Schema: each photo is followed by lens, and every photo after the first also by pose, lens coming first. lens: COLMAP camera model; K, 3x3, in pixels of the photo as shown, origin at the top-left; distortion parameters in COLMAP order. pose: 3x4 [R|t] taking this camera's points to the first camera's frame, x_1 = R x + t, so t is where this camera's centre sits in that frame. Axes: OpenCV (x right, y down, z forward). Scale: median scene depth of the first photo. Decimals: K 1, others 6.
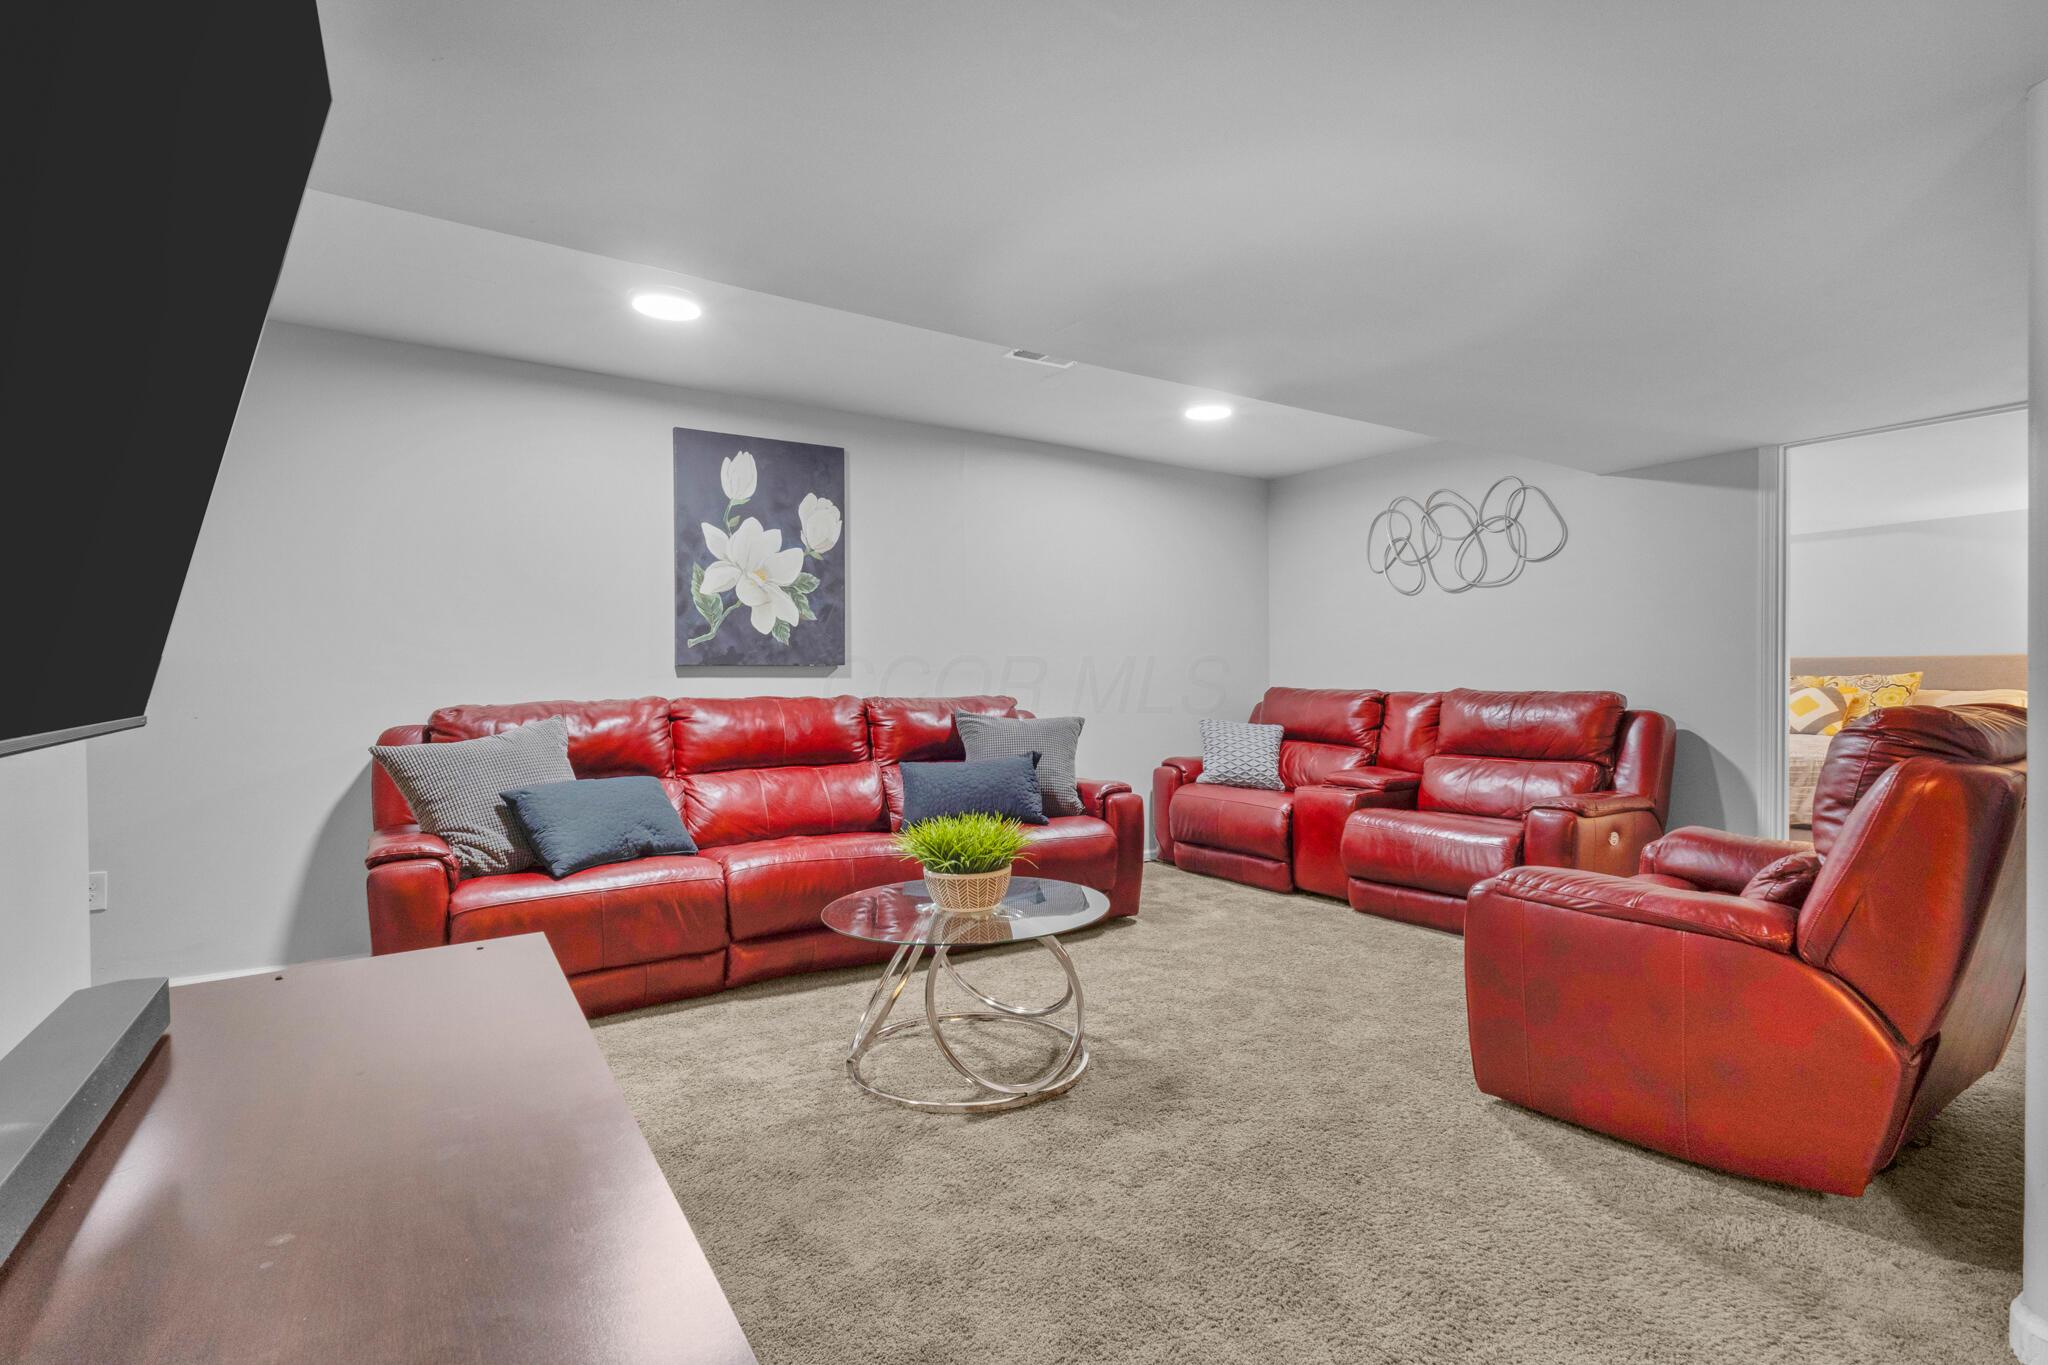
lens RADIAL K [[943.7, 0, 1013.1], [0, 943.7, 682.9], [0, 0, 1]] dist [-0.004558, 0.001085]
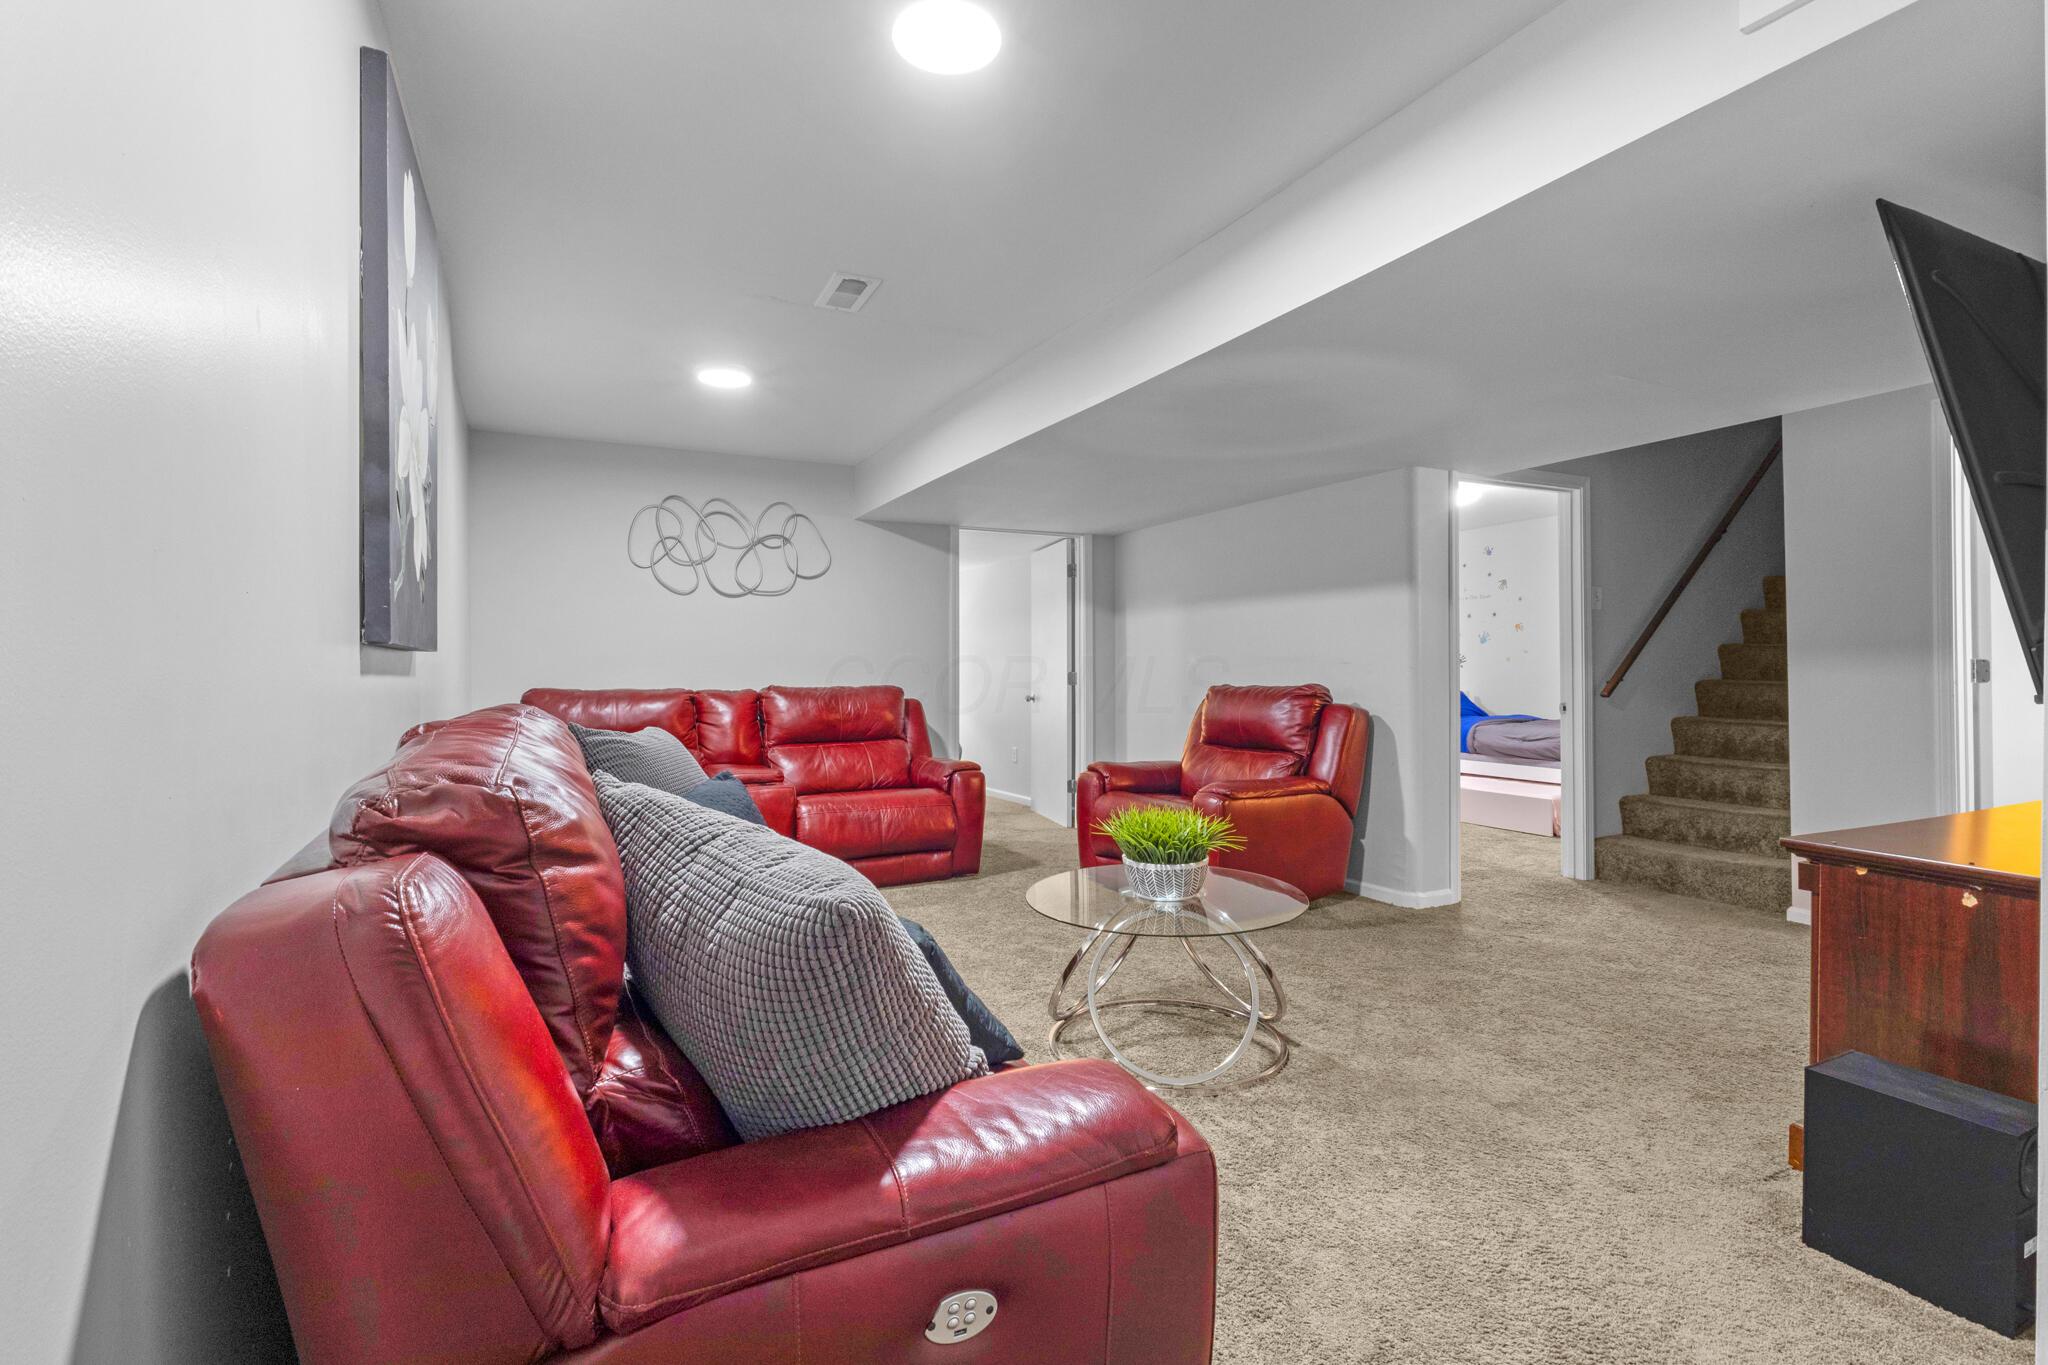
lens RADIAL K [[943.7, 0, 1022.1], [0, 943.7, 678.1], [0, 0, 1]] dist [-0.004558, 0.001085]
pose [[0.119494, 0.001558, 0.992834, -0.683299], [0.006752, 0.999974, -0.002382, 0.001765], [-0.992812, 0.006989, 0.119480, 0.650516]]
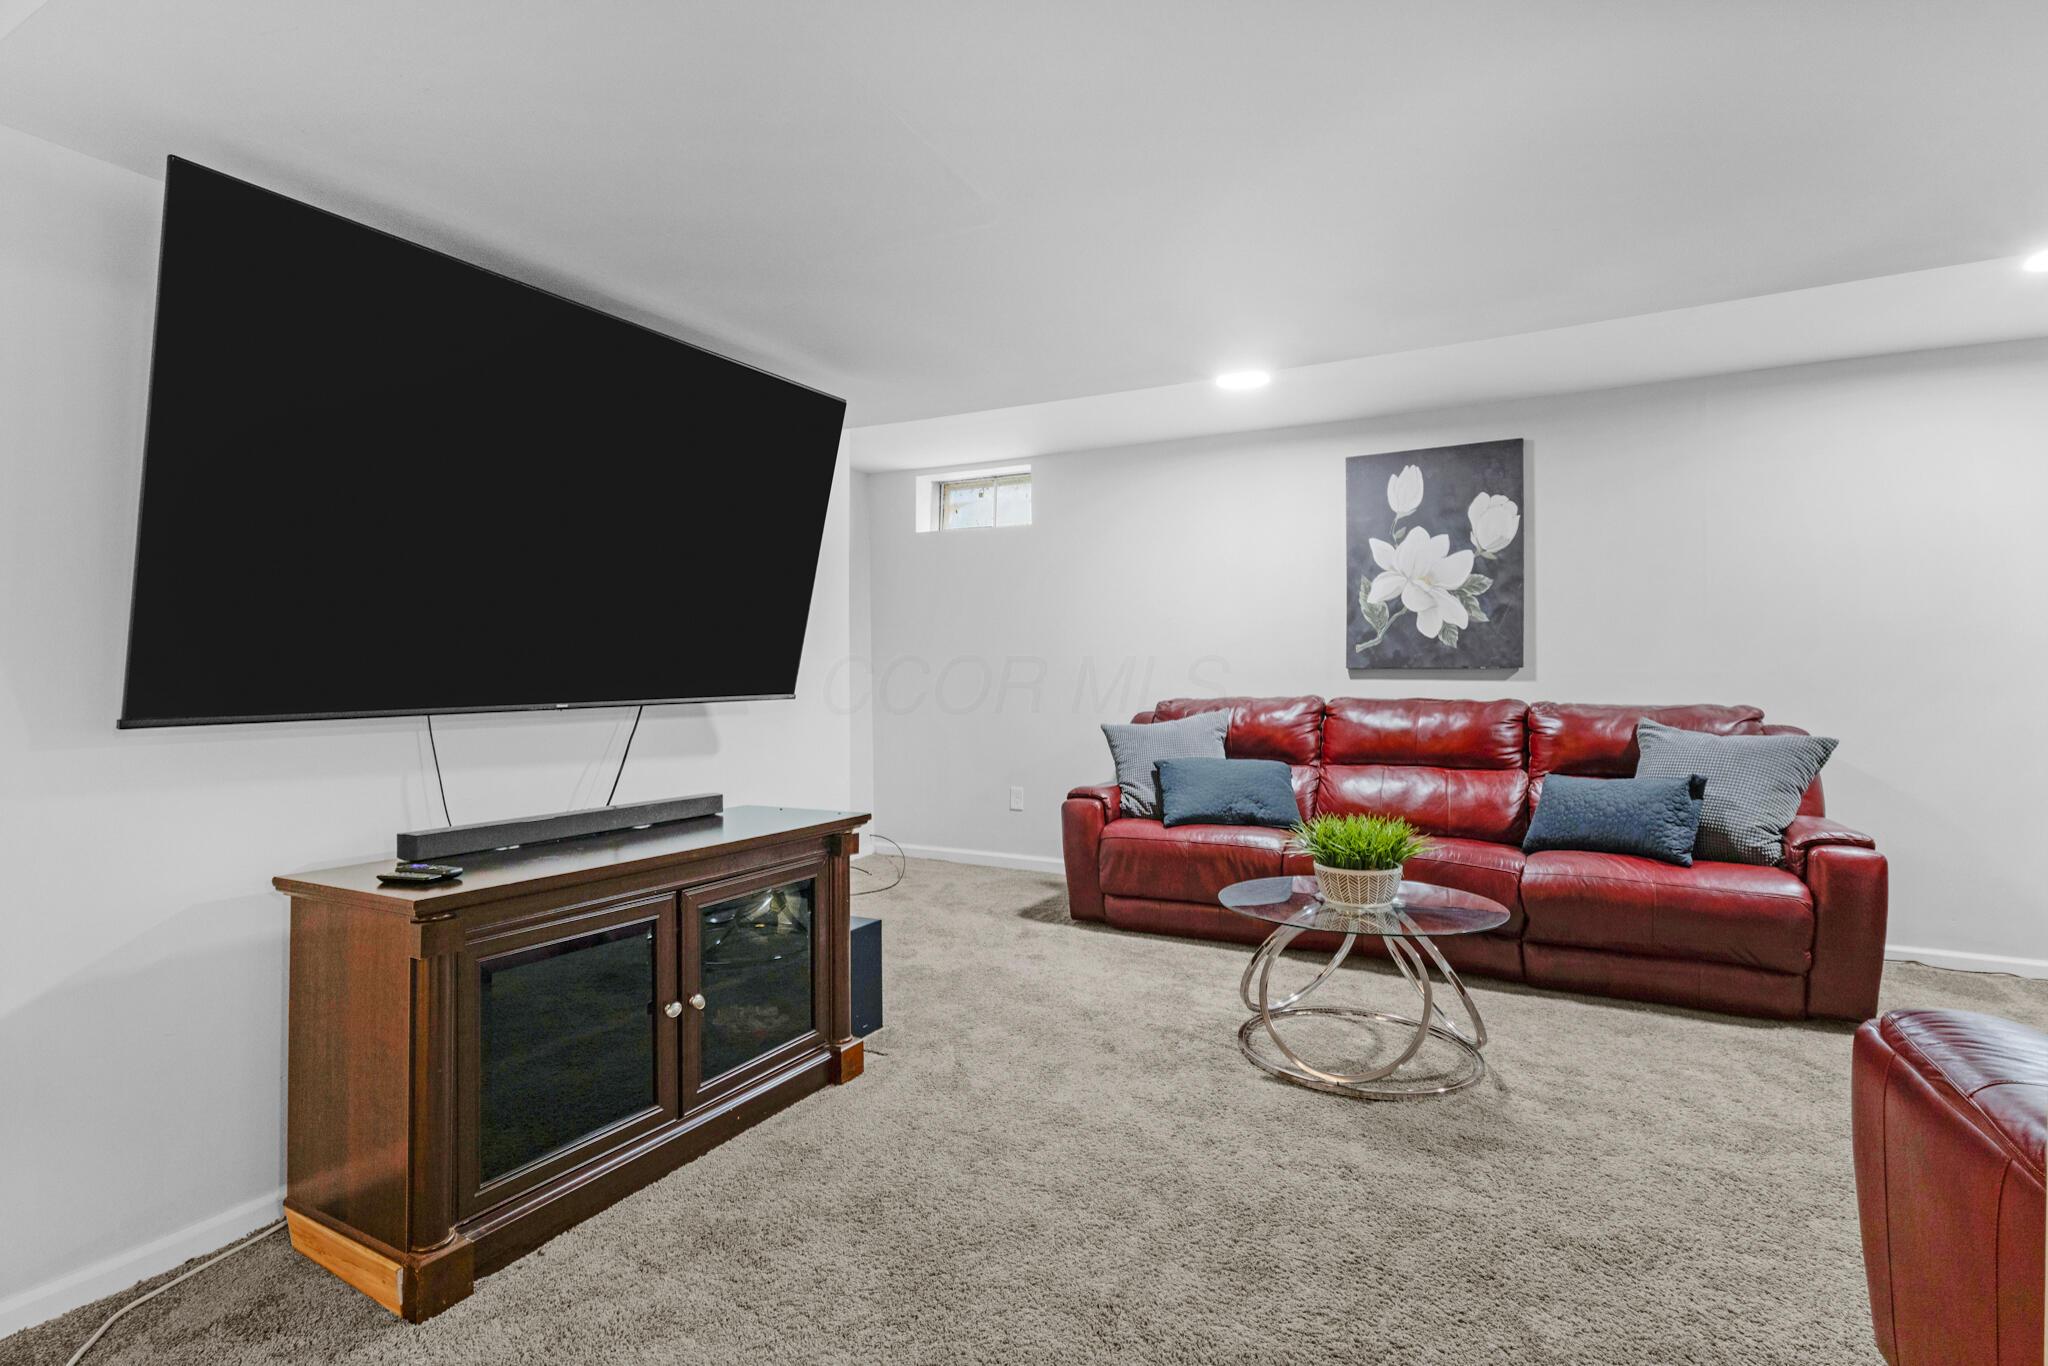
lens RADIAL K [[943.7, 0, 1015.6], [0, 943.7, 672.7], [0, 0, 1]] dist [-0.004558, 0.001085]
pose [[0.485744, 0.001507, -0.874100, 0.424588], [-0.011071, 0.999929, -0.004429, -0.004016], [0.874031, 0.011829, 0.485726, 0.105486]]
